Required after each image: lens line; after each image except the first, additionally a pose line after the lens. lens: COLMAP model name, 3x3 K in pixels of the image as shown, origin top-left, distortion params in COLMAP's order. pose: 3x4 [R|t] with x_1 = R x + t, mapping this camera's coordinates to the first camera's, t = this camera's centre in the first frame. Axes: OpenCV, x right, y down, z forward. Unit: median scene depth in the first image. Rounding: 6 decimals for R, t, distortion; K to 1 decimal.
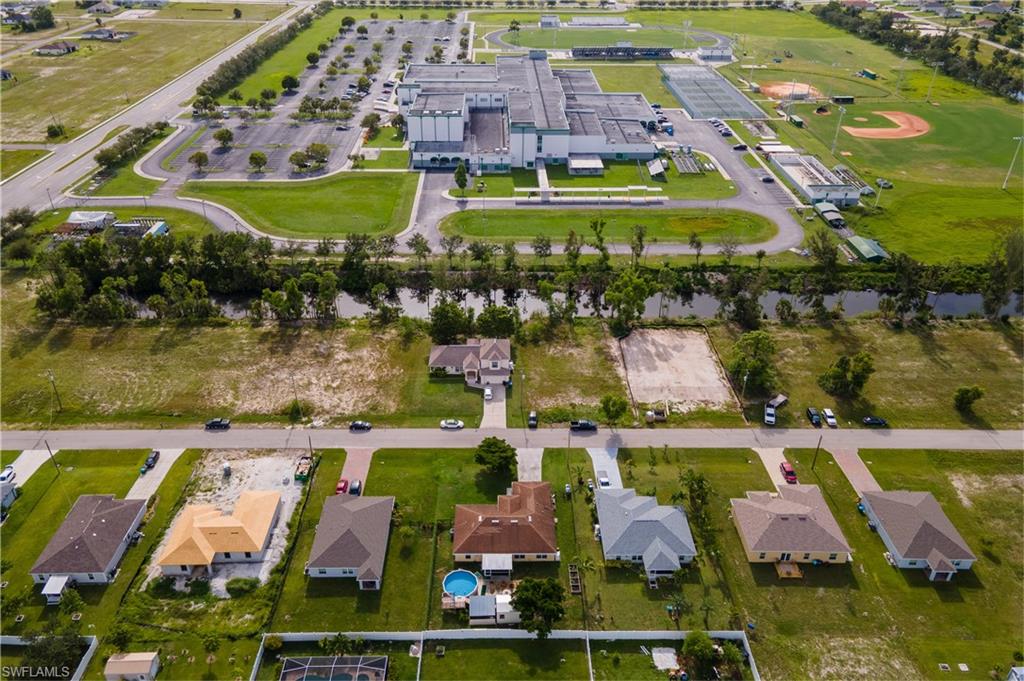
lens RADIAL K [[744.8, 0, 508.6], [0, 744.8, 294.5], [0, 0, 1]] dist [0.018200, 0.048893]
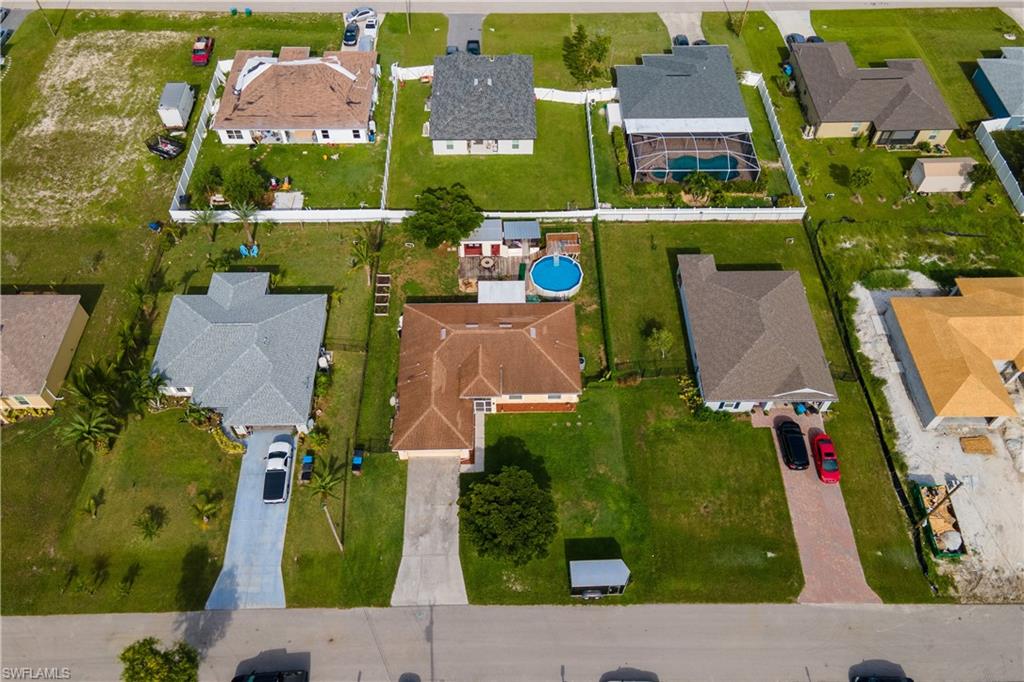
lens RADIAL K [[786.2, 0, 508.3], [0, 786.2, 343.9], [0, 0, 1]] dist [0.039430, 0.014041]
pose [[-0.999903, -0.005135, -0.012931, -0.009544], [-0.013487, 0.129365, 0.991505, -0.223161], [-0.003418, 0.991584, -0.129421, 0.861141]]
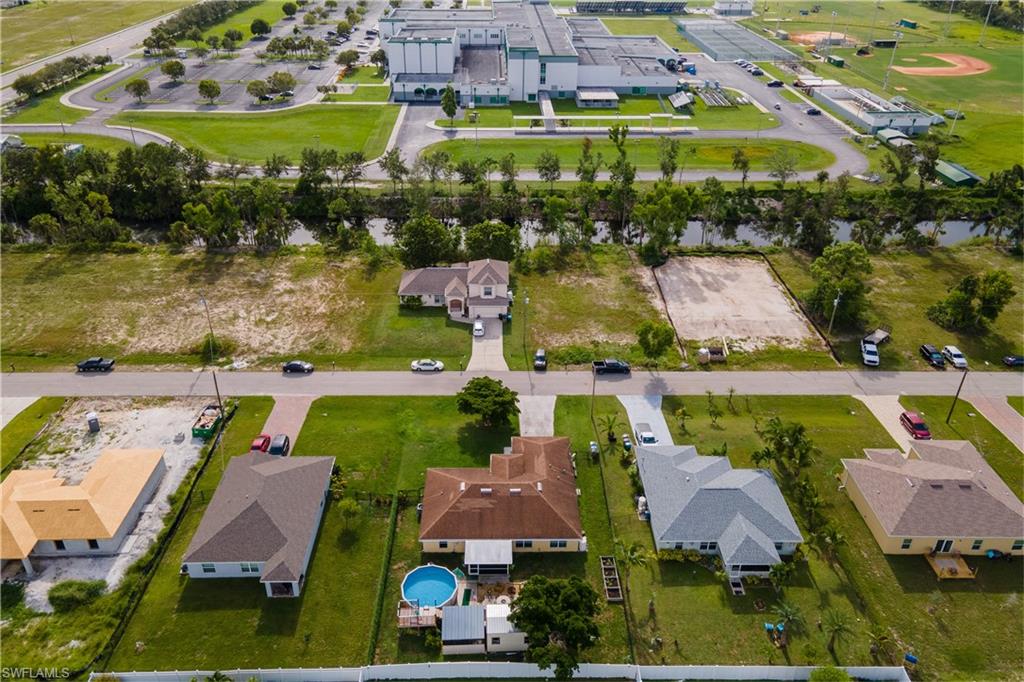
lens RADIAL K [[744.8, 0, 508.6], [0, 744.8, 295.0], [0, 0, 1]] dist [0.018200, 0.048893]
pose [[0.999997, -0.001329, 0.002138, 0.000472], [0.001357, 0.999911, -0.013243, 0.113356], [-0.002120, 0.013246, 0.999910, 0.278441]]
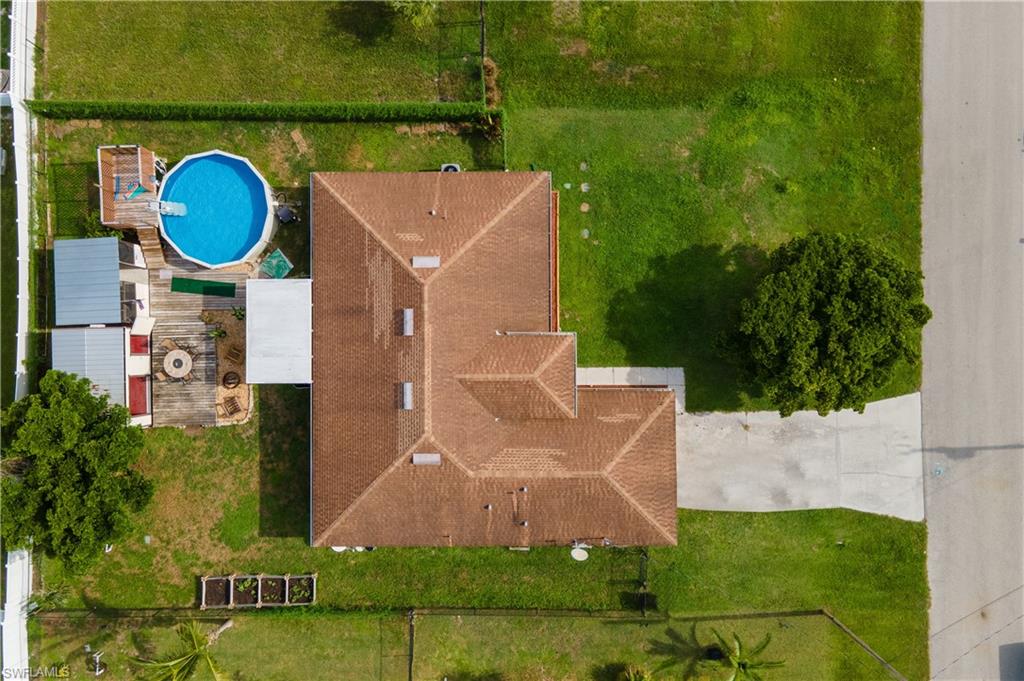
lens RADIAL K [[749.2, 0, 508.9], [0, 749.2, 337.0], [0, 0, 1]] dist [0.028531, 0.034404]
pose [[-0.008685, 0.999642, -0.025312, -0.005072], [-0.485147, 0.017922, 0.874249, 0.050198], [0.874390, 0.019873, 0.484817, 0.715484]]
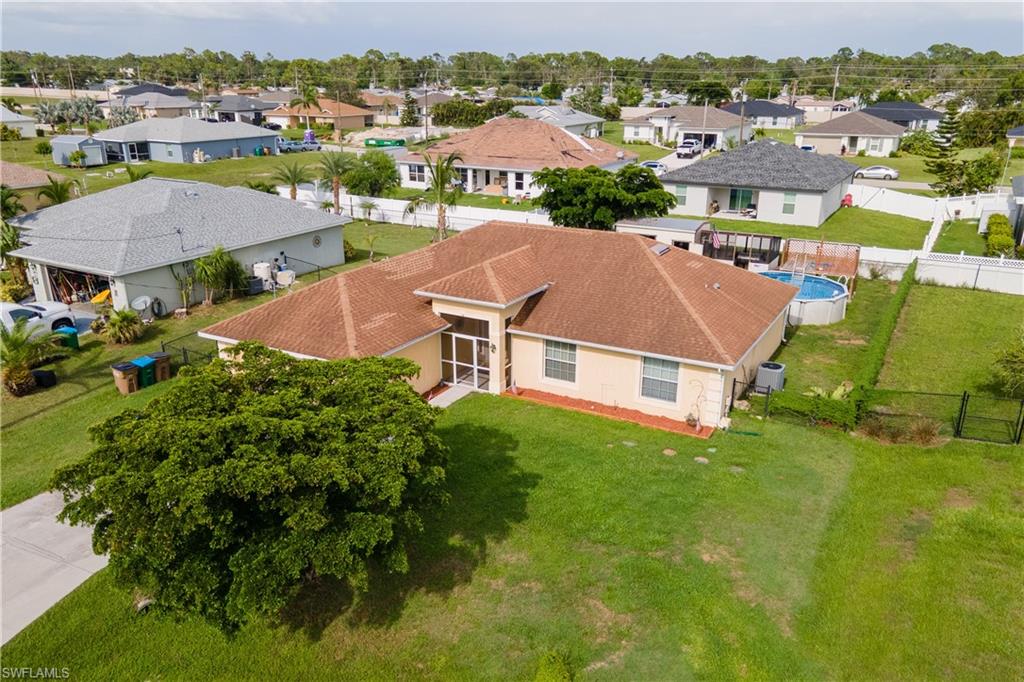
lens RADIAL K [[804.1, 0, 504.8], [0, 804.1, 341.7], [0, 0, 1]] dist [0.027114, 0.002929]
pose [[-0.862007, -0.171785, 0.476901, -0.094130], [0.238885, 0.692125, 0.681100, 0.113399], [-0.447078, 0.701037, -0.555580, 0.933294]]
